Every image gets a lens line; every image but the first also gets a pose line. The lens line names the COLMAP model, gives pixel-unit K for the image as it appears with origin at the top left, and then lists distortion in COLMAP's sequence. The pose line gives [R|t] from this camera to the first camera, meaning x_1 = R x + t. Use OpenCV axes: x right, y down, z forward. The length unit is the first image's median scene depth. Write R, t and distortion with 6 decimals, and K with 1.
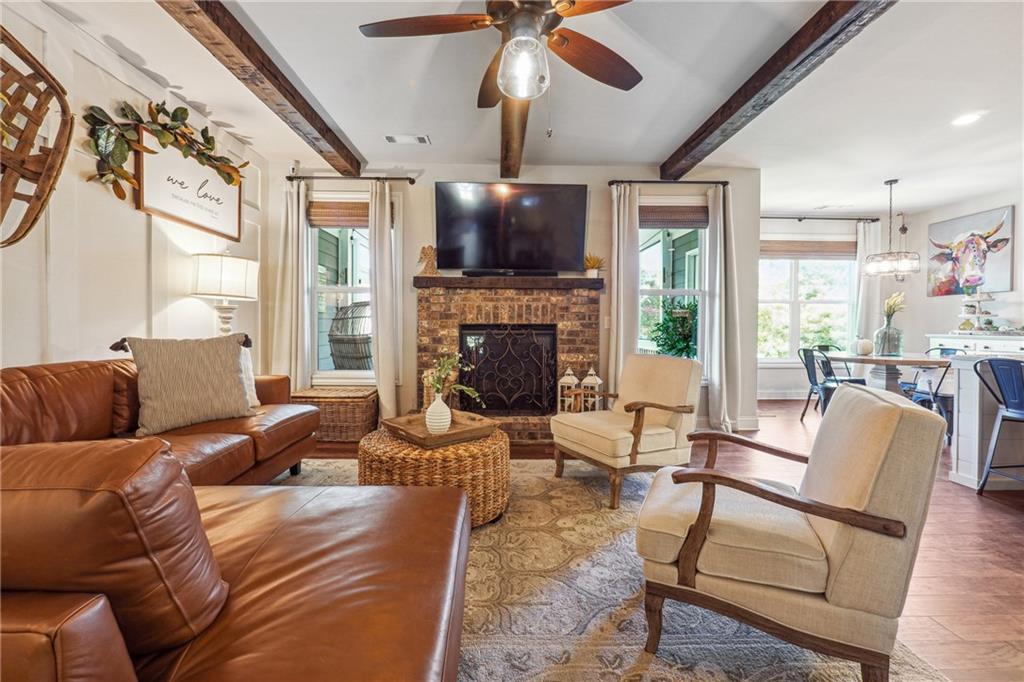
lens RADIAL K [[442.5, 0, 512.1], [0, 442.5, 333.9], [0, 0, 1]] dist [-0.000585, -0.000049]
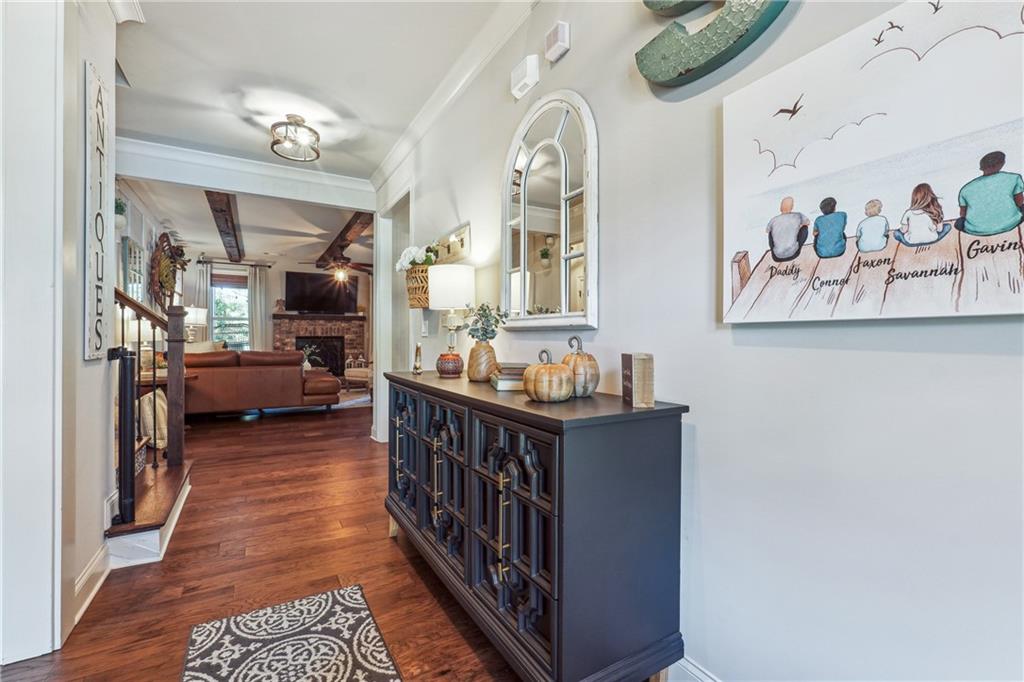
lens RADIAL K [[442.5, 0, 512.1], [0, 442.5, 339.2], [0, 0, 1]] dist [-0.000585, -0.000049]
pose [[0.860032, -0.006147, 0.510203, -0.310455], [0.012046, 0.999893, -0.008259, 0.021818], [-0.510098, 0.013249, 0.860014, -1.350725]]
